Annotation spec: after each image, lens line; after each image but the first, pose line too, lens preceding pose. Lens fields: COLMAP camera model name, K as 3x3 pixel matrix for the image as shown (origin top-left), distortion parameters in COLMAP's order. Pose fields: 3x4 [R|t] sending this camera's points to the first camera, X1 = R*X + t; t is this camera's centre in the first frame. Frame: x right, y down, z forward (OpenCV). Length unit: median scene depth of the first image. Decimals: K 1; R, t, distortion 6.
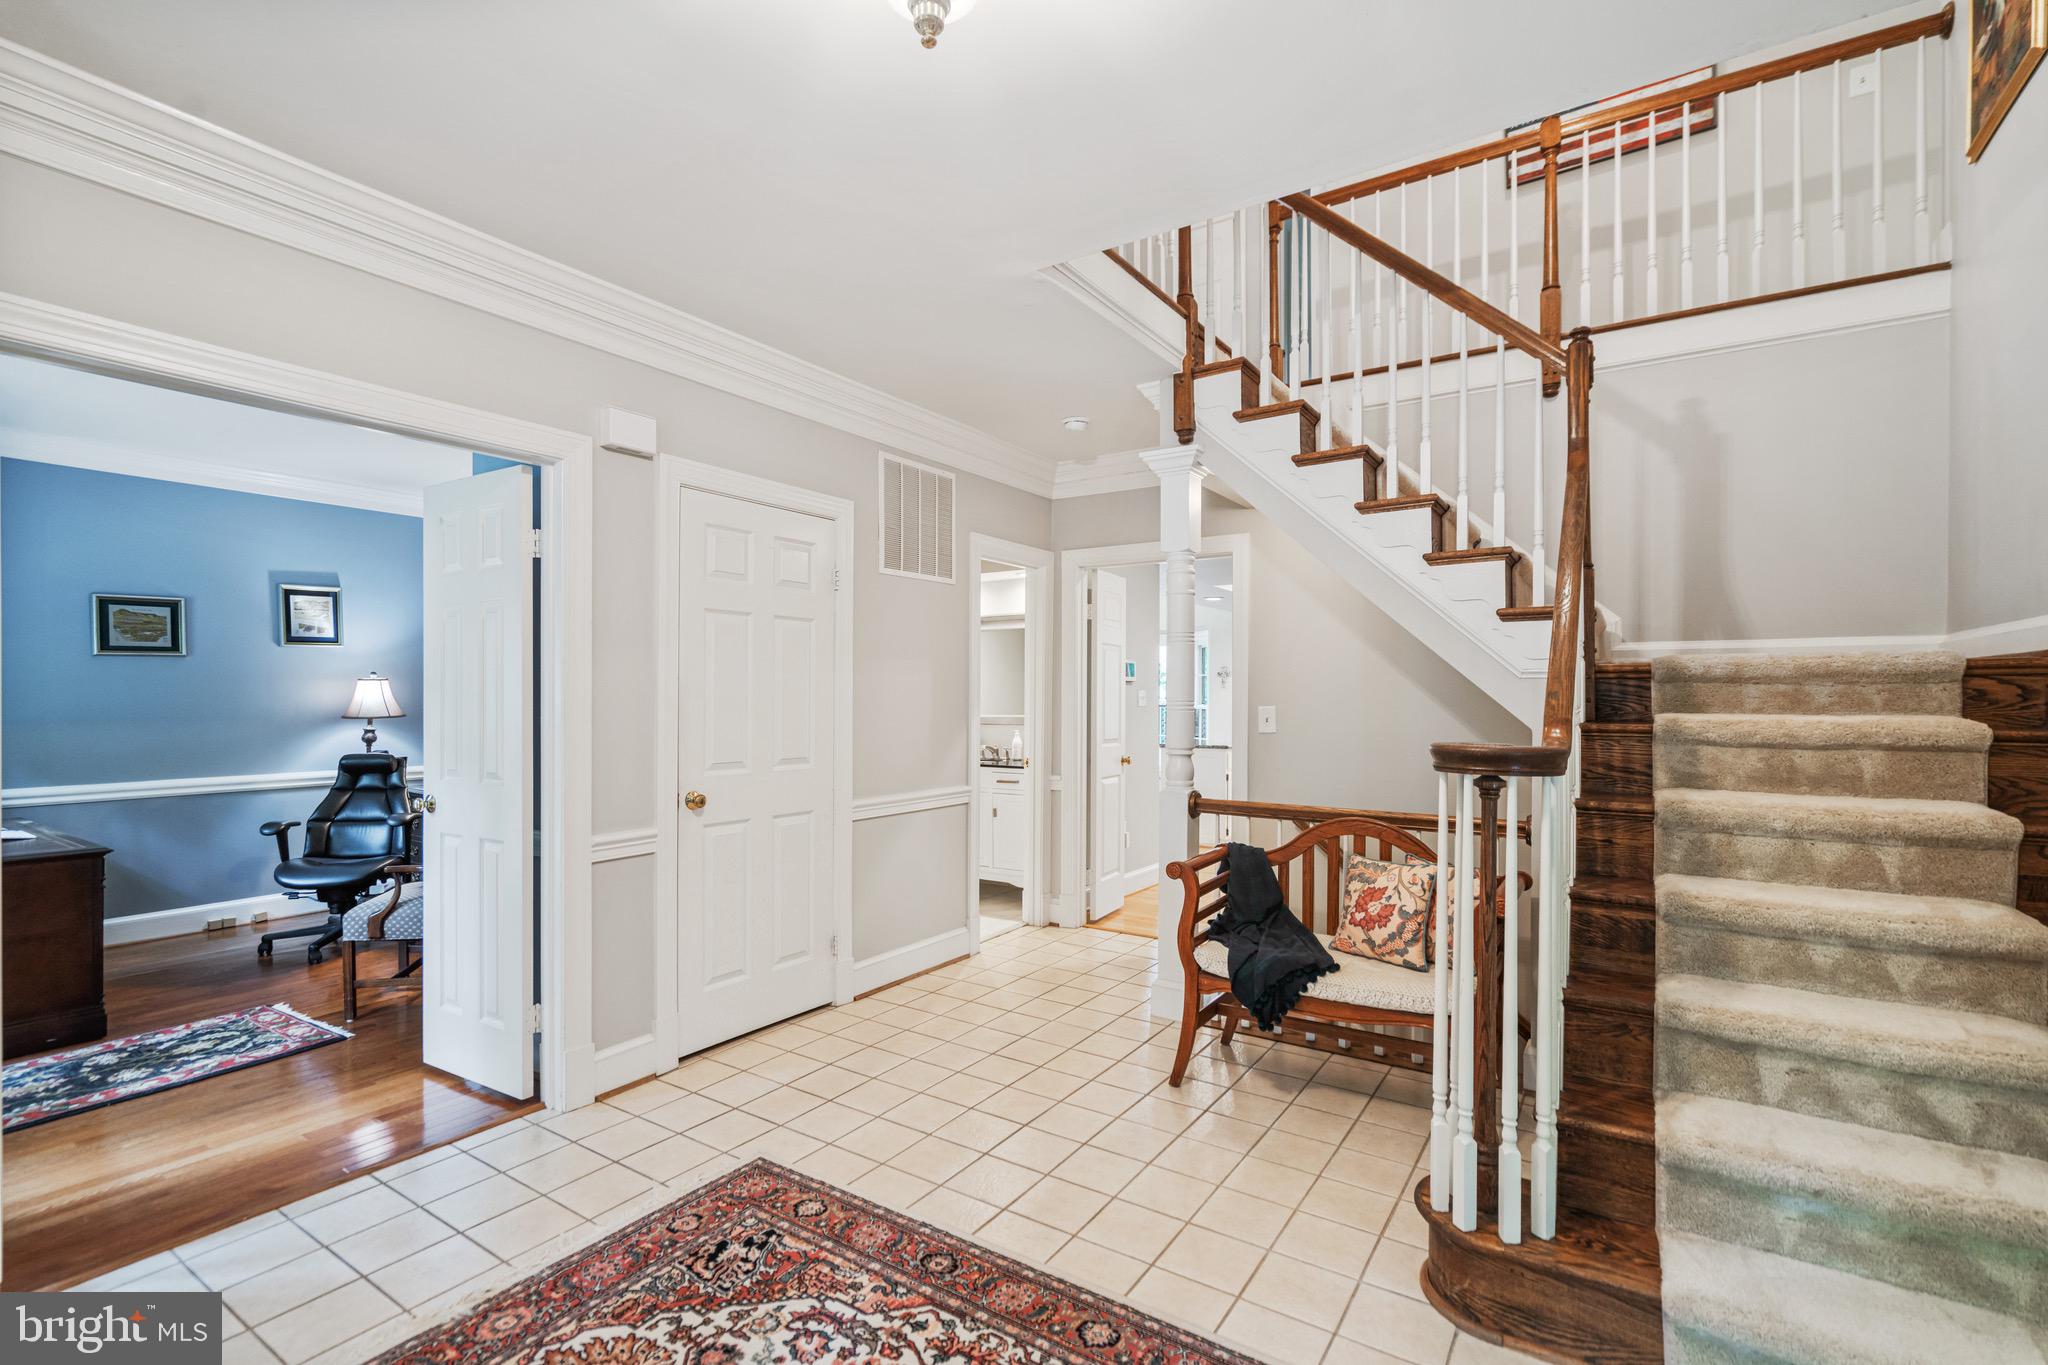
lens RADIAL K [[936.5, 0, 1031.3], [0, 936.5, 694.5], [0, 0, 1]] dist [-0.004345, 0.001955]
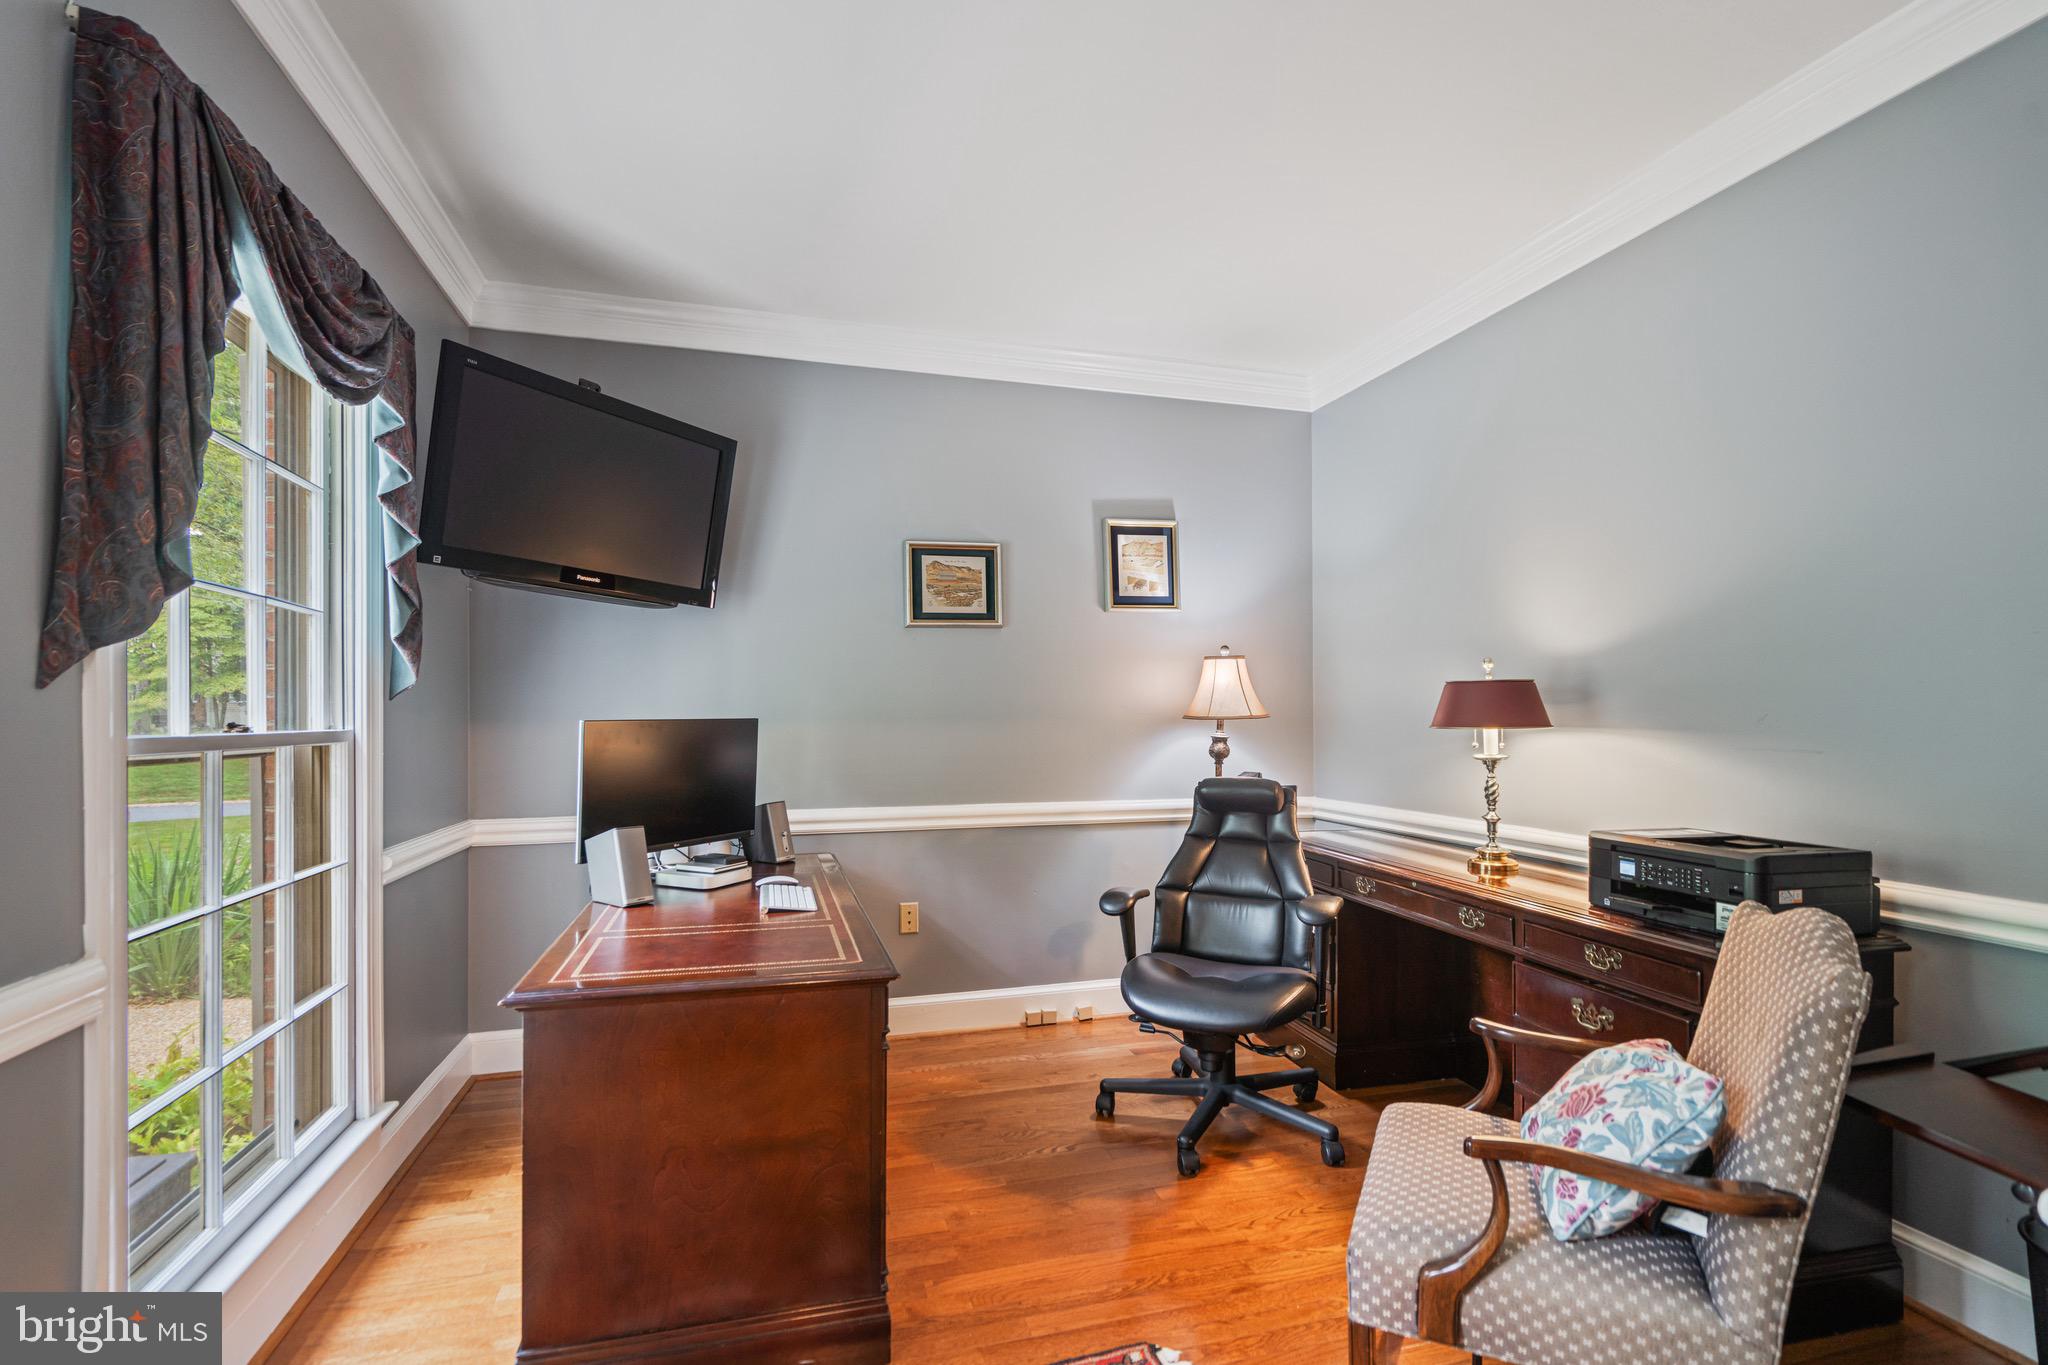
lens RADIAL K [[936.5, 0, 998.6], [0, 936.5, 724.5], [0, 0, 1]] dist [-0.004345, 0.001955]
pose [[0.747056, 0.004823, -0.664744, -0.609270], [0.001126, 0.999963, 0.008521, 0.035112], [0.664760, -0.007115, 0.747023, 0.656281]]
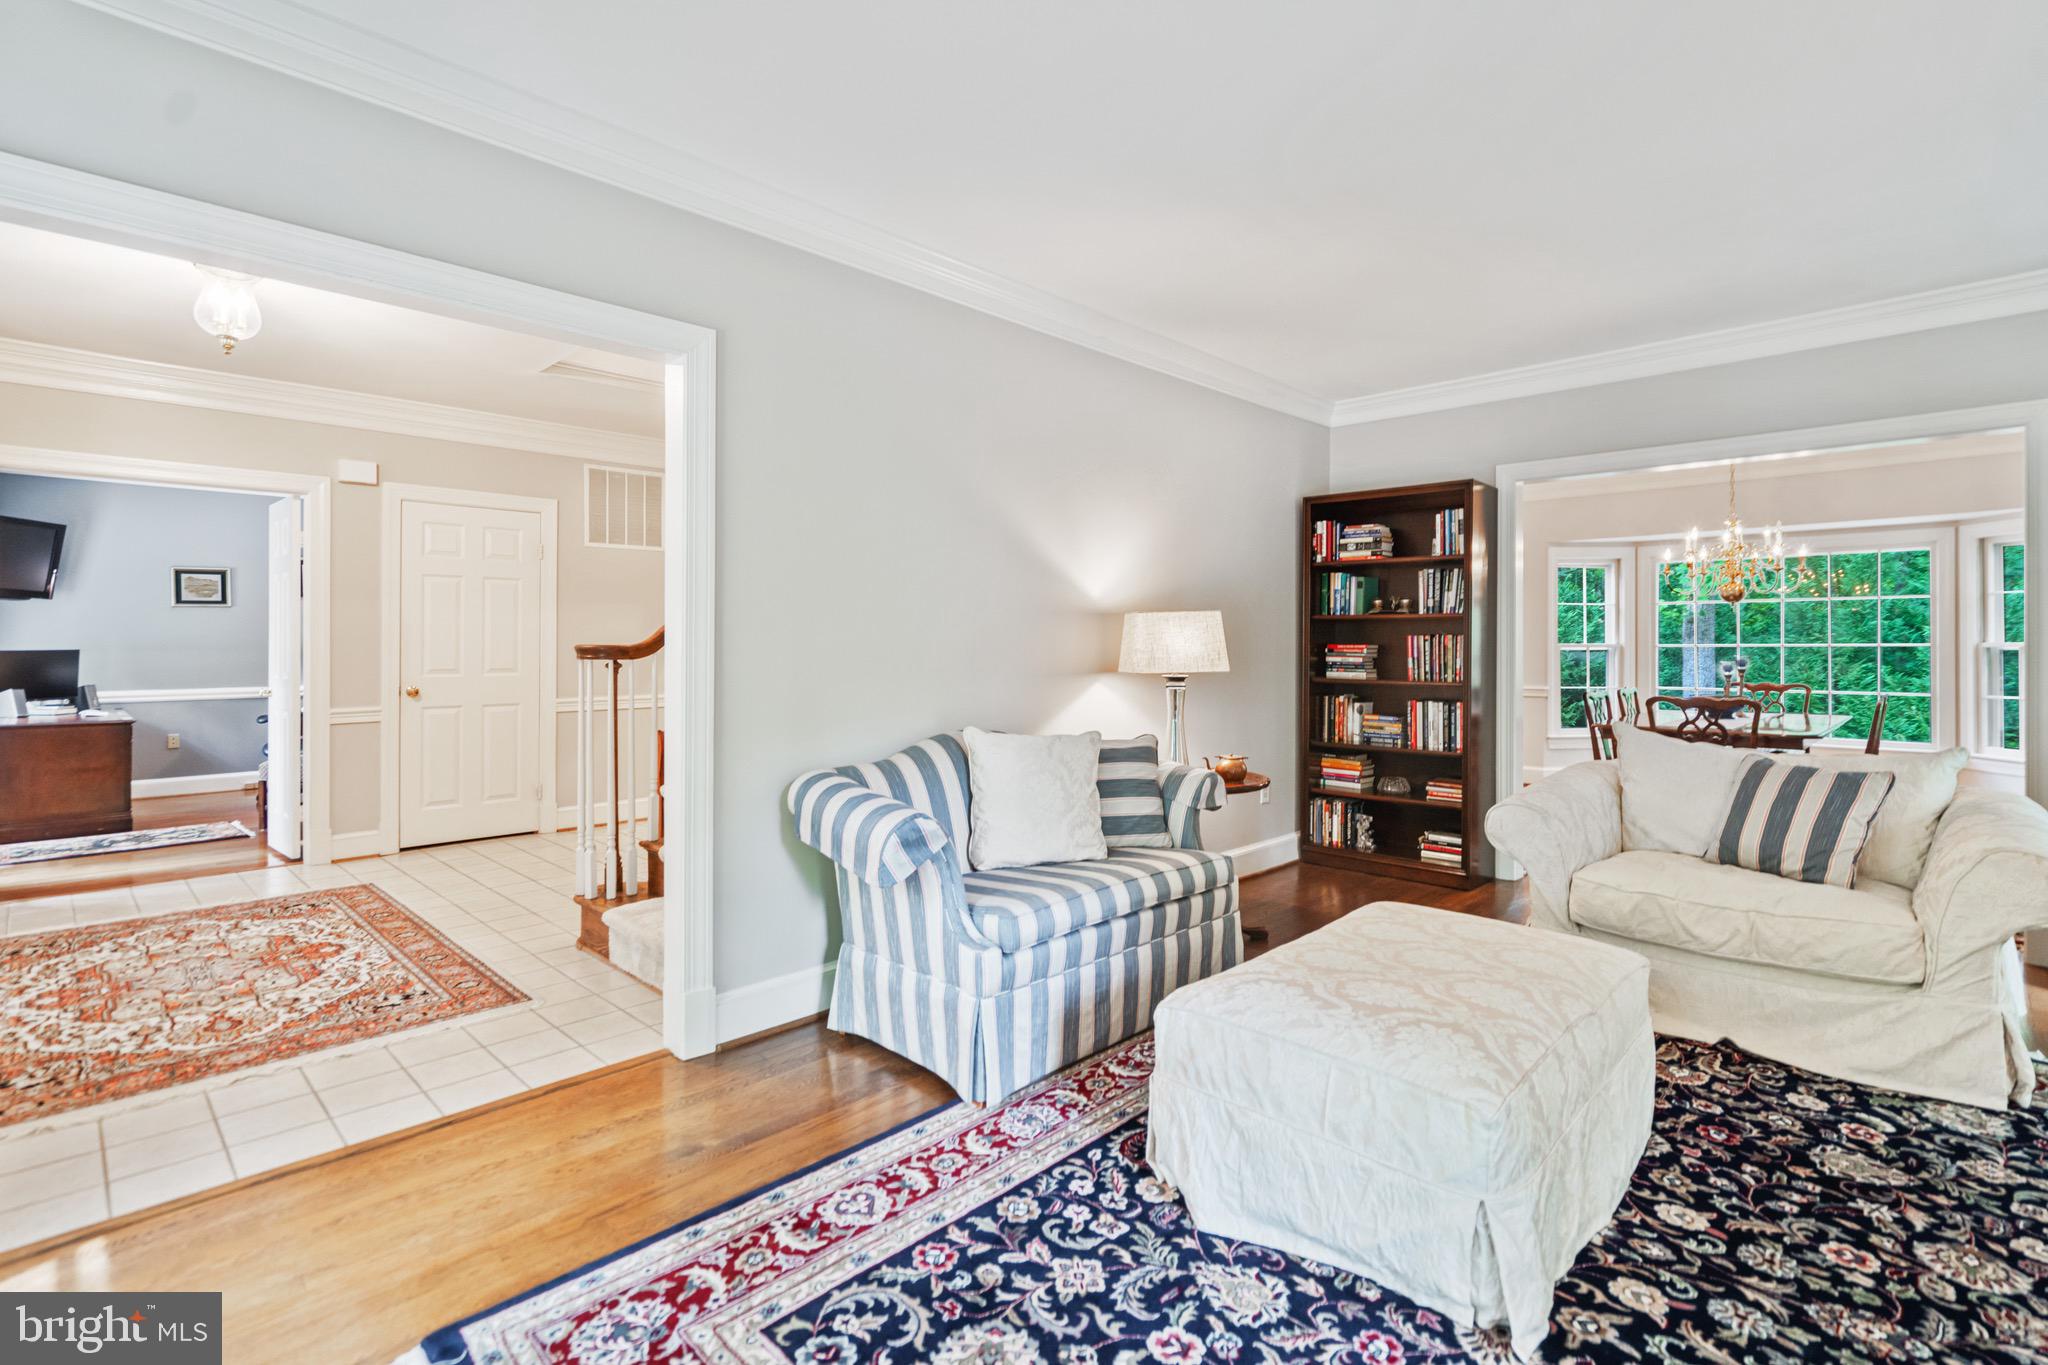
lens RADIAL K [[936.5, 0, 1003.4], [0, 936.5, 637.1], [0, 0, 1]] dist [-0.004345, 0.001955]
pose [[0.983989, -0.002837, -0.178205, 0.820657], [0.002067, 0.999988, -0.004503, 0.023946], [0.178215, 0.004063, 0.983983, -0.366307]]
